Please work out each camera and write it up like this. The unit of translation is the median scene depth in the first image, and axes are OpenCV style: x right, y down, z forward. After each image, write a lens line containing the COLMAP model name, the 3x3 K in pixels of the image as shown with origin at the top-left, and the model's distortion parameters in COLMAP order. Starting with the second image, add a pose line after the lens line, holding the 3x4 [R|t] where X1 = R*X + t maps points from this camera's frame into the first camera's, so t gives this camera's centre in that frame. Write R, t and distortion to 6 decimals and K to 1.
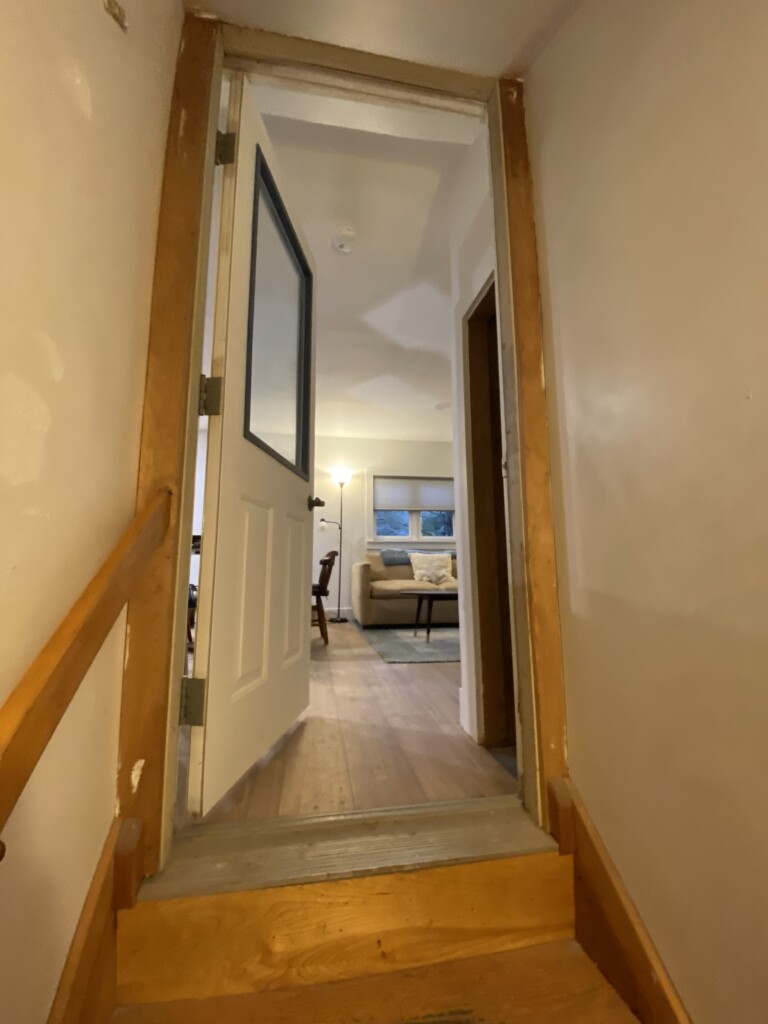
lens RADIAL K [[416.6, 0, 384.0], [0, 416.6, 512.0], [0, 0, 1]] dist [-0.000358, -0.000061]
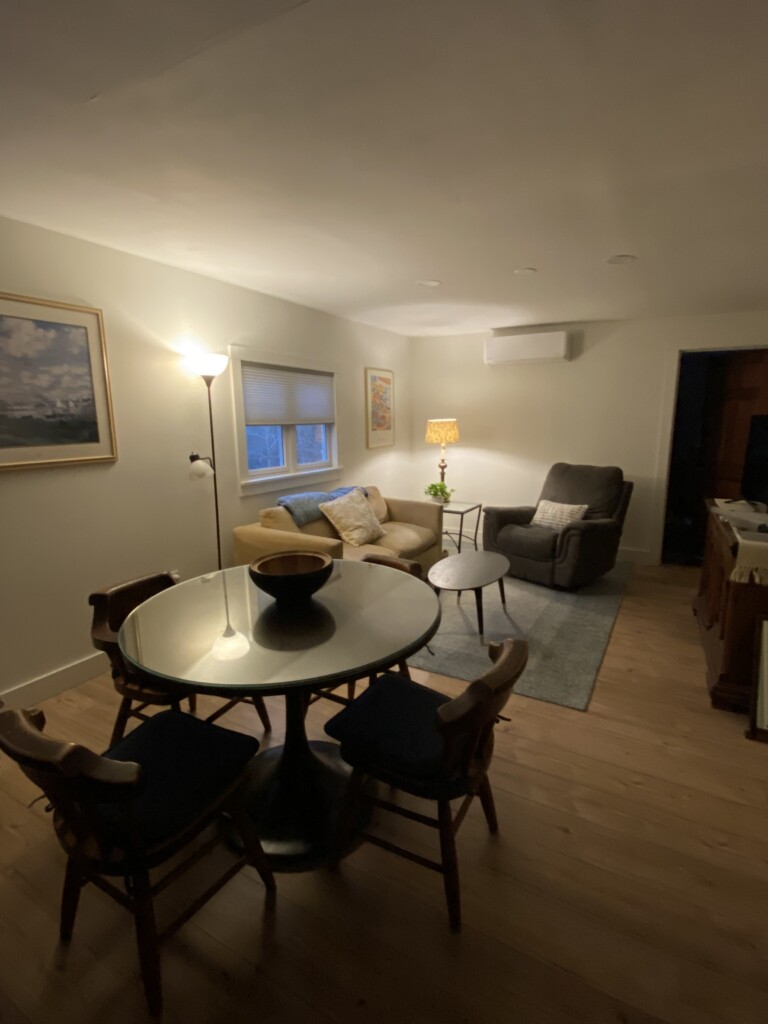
lens RADIAL K [[501.8, 0, 384.0], [0, 501.8, 512.0], [0, 0, 1]] dist [0.066911, -0.067975]
pose [[0.645347, -0.137996, 0.751322, -0.421517], [-0.113196, 0.955414, 0.272711, -0.099358], [-0.755456, -0.261039, 0.600953, 0.420778]]
